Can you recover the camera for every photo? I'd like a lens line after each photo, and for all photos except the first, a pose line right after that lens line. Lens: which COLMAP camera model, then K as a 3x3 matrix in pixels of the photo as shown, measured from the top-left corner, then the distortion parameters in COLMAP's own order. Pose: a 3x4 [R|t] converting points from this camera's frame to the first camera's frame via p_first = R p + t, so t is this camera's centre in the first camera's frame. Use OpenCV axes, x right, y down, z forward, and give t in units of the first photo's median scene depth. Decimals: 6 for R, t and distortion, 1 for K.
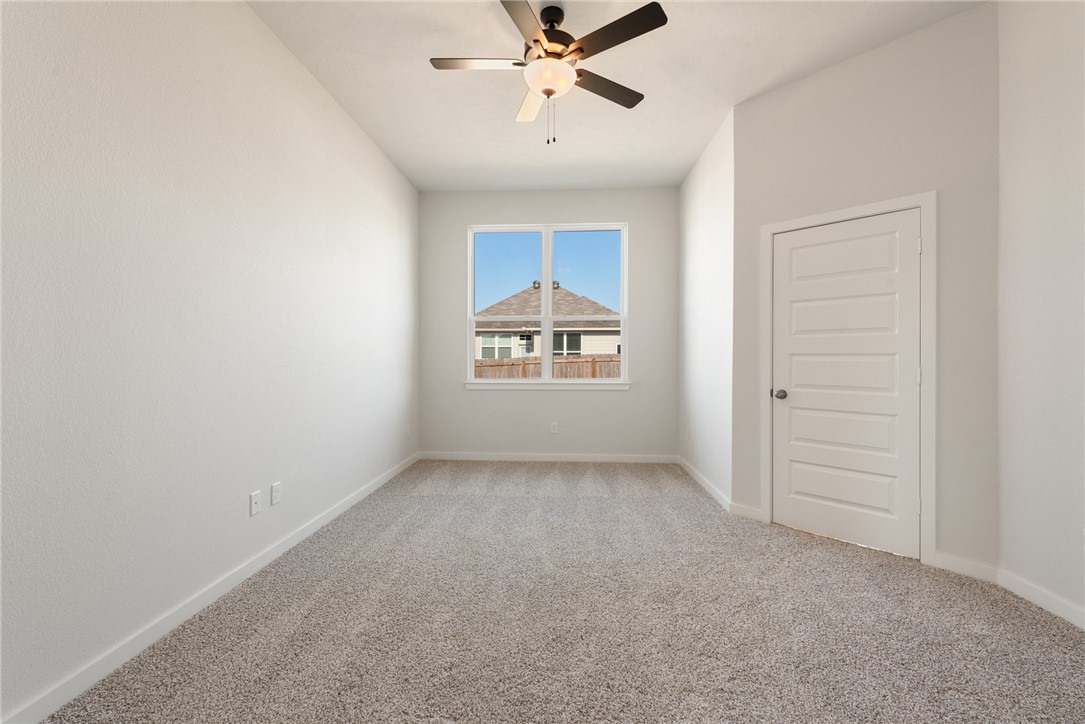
lens RADIAL K [[472.5, 0, 542.8], [0, 472.5, 357.7], [0, 0, 1]] dist [0.014418, -0.003144]
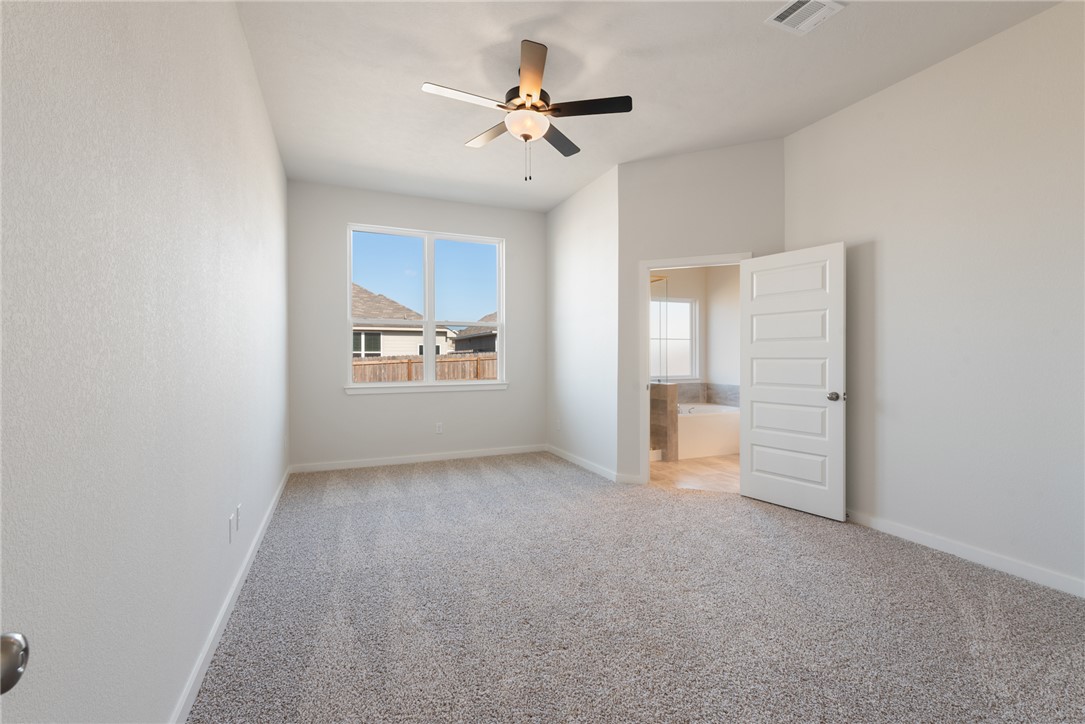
lens RADIAL K [[472.5, 0, 542.5], [0, 472.5, 360.5], [0, 0, 1]] dist [0.014418, -0.003144]
pose [[0.892328, -0.007377, 0.451328, -0.369746], [0.004337, 0.999960, 0.007772, -0.011924], [-0.451367, -0.004978, 0.892324, -0.050013]]
